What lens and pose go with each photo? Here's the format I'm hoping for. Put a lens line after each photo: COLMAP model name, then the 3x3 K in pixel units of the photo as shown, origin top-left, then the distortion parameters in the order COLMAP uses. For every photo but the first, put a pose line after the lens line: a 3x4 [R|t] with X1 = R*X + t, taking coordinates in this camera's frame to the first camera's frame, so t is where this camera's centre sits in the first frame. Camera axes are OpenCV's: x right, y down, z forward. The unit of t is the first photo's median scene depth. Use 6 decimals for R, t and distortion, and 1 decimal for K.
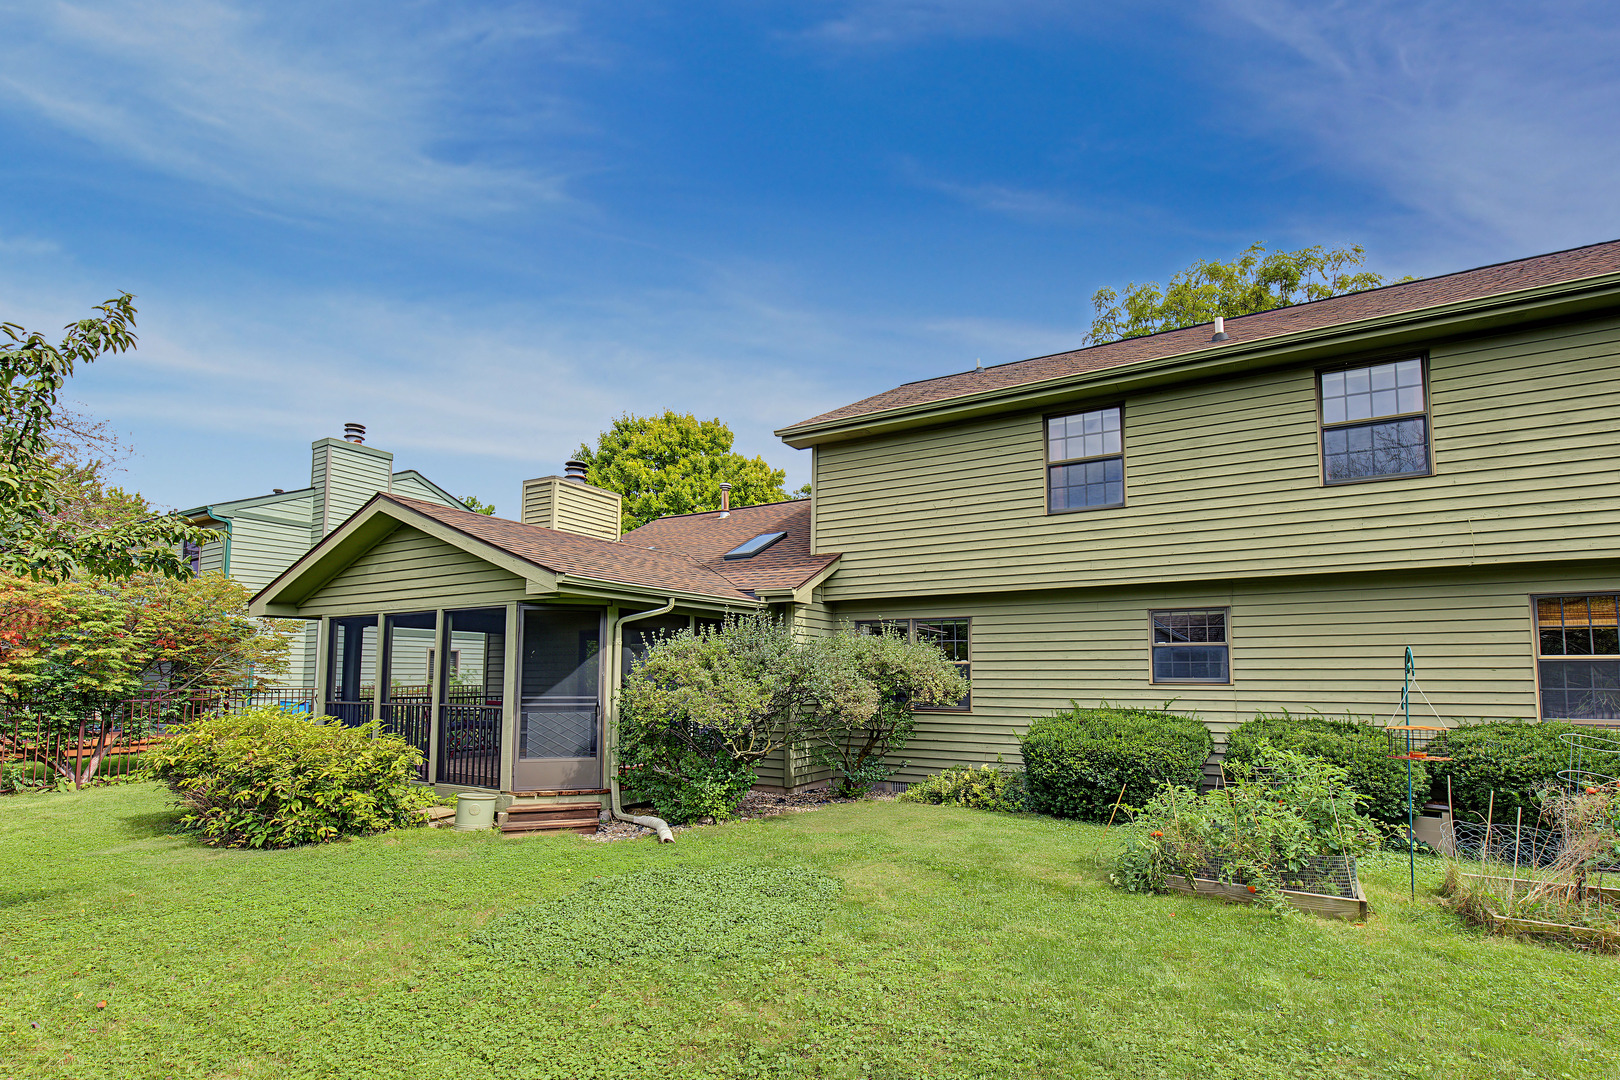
lens RADIAL K [[760.3, 0, 808.6], [0, 760.3, 555.0], [0, 0, 1]] dist [0.001224, 0.000819]
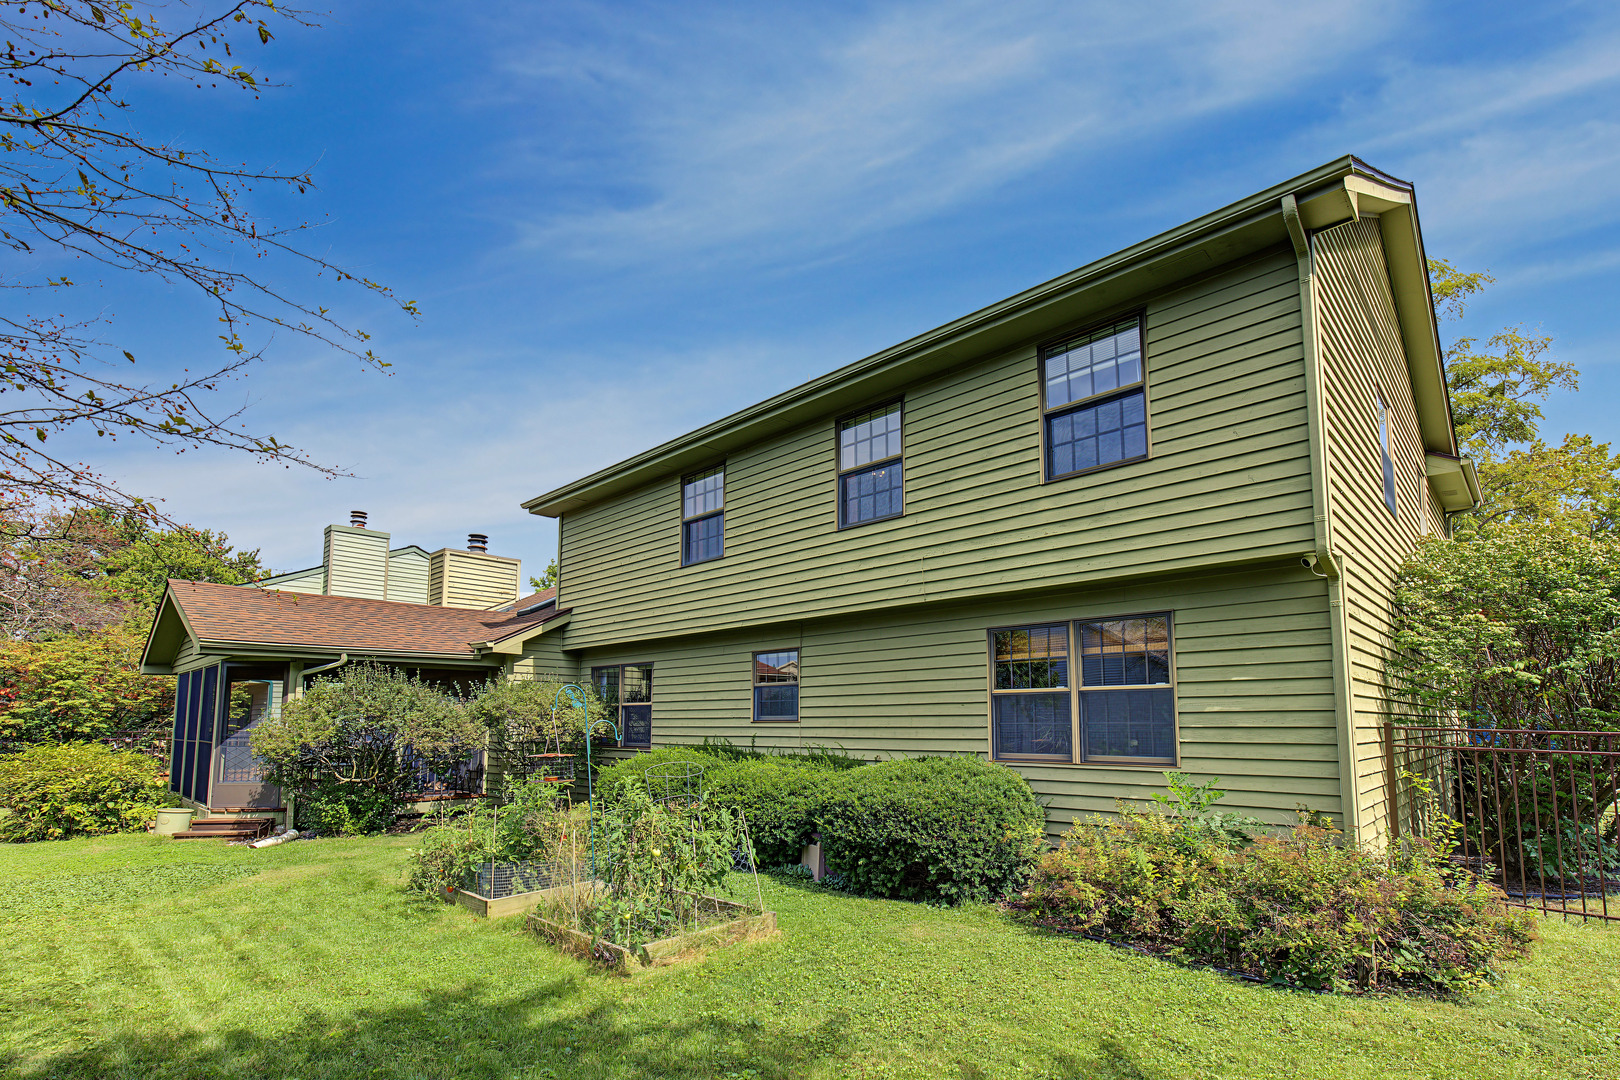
lens RADIAL K [[763.6, 0, 810.7], [0, 763.6, 576.0], [0, 0, 1]] dist [0.000760, 0.001211]
pose [[0.971807, -0.049622, -0.230496, 0.781064], [0.042965, 0.998504, -0.033813, 0.005183], [0.231829, 0.022957, 0.972486, -0.028657]]
